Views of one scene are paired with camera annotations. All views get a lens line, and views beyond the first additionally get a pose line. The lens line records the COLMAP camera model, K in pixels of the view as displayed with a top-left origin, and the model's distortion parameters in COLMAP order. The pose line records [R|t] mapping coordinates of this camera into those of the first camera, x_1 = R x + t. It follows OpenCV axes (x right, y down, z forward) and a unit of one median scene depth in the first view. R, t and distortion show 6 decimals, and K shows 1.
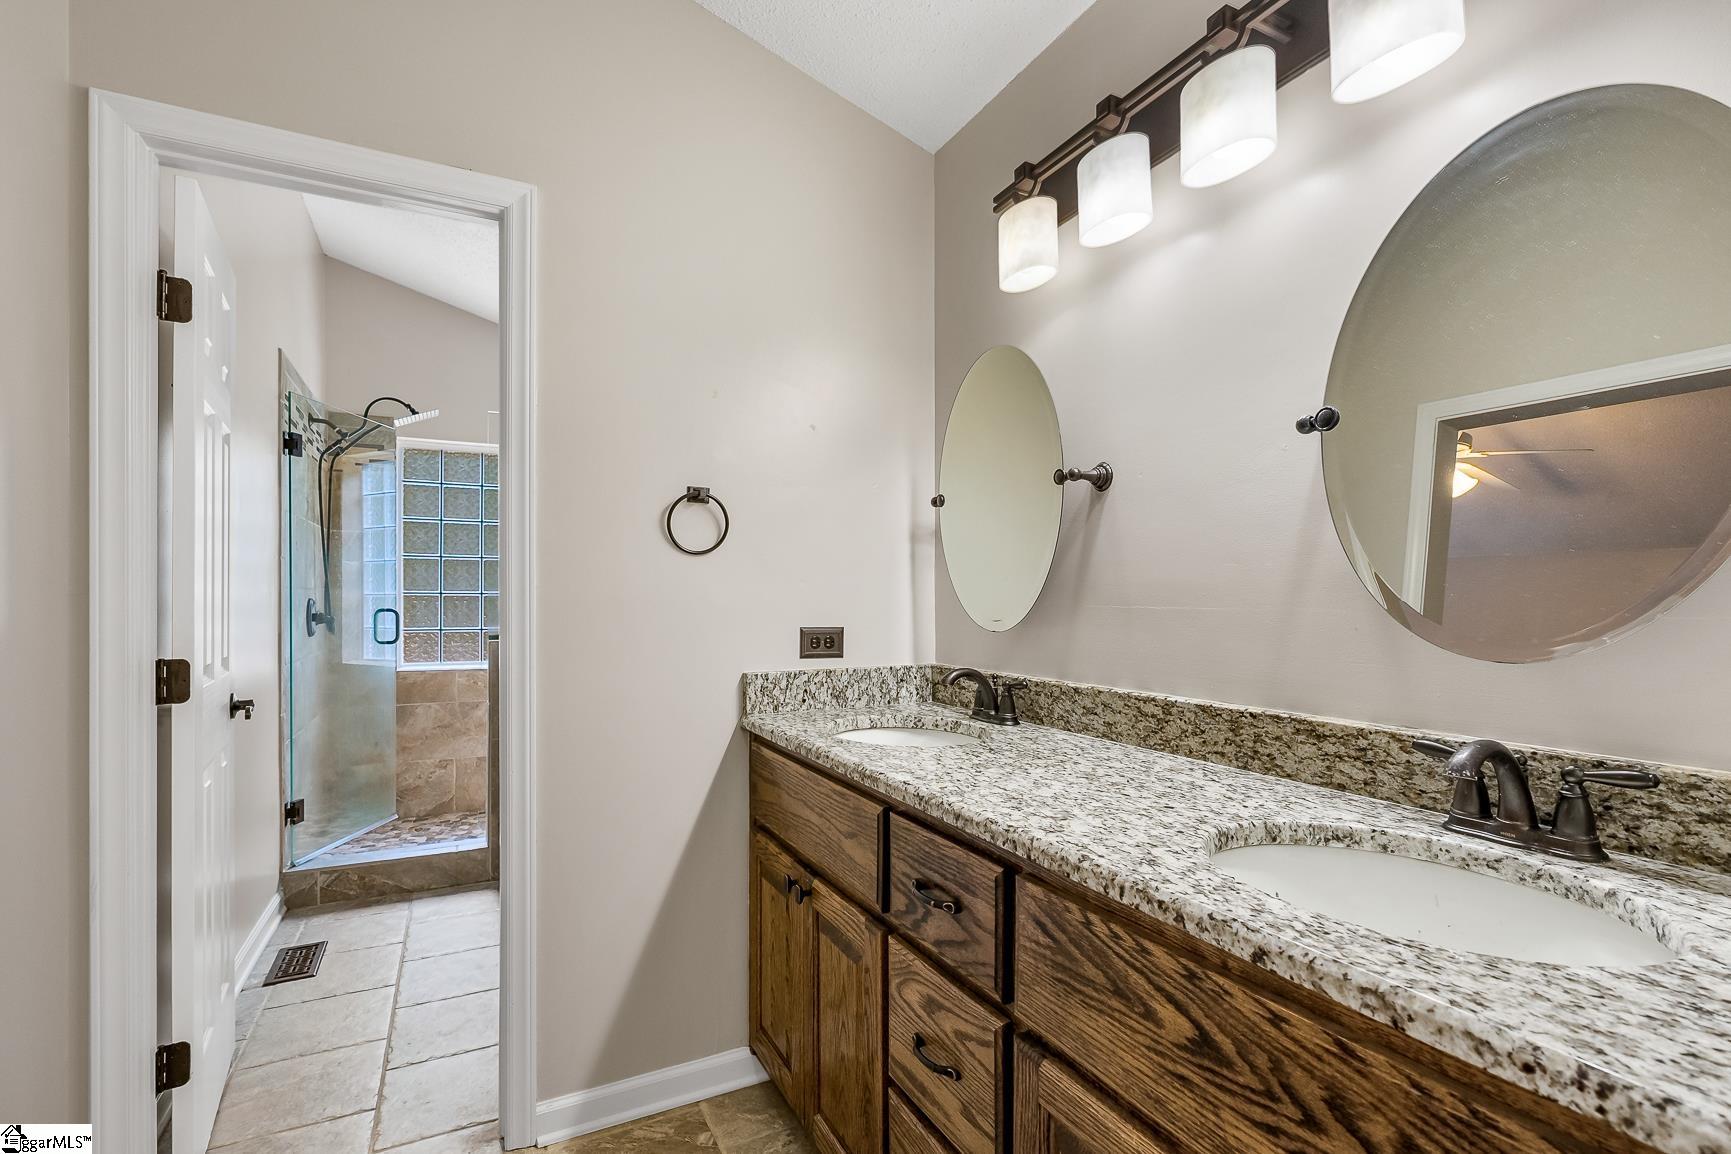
lens RADIAL K [[790.8, 0, 869.2], [0, 790.8, 601.4], [0, 0, 1]] dist [-0.000152, -0.000011]
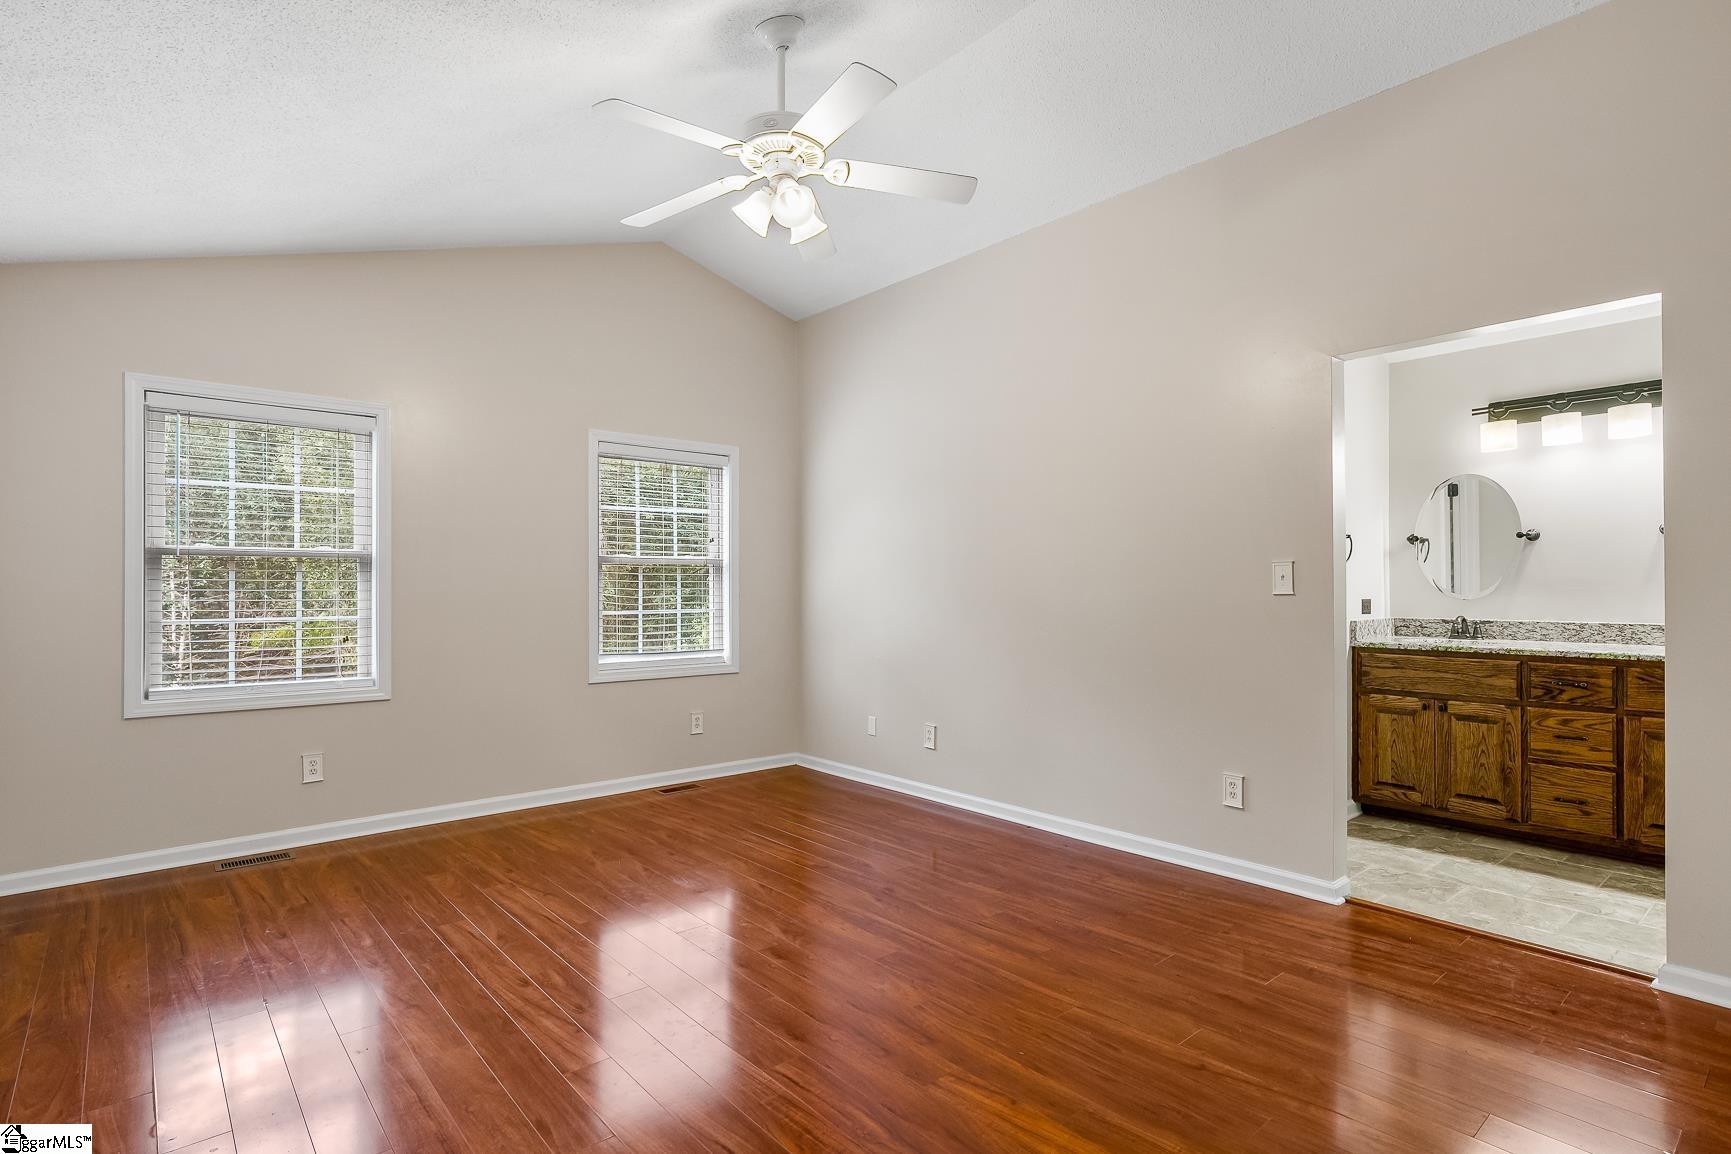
lens RADIAL K [[831.4, 0, 868.8], [0, 831.4, 594.6], [0, 0, 1]] dist [-0.002855, 0.001852]
pose [[0.969706, 0.001918, 0.244266, -2.625119], [-0.002055, 0.999998, 0.000307, 0.033301], [-0.244265, -0.000800, 0.969708, -1.121665]]
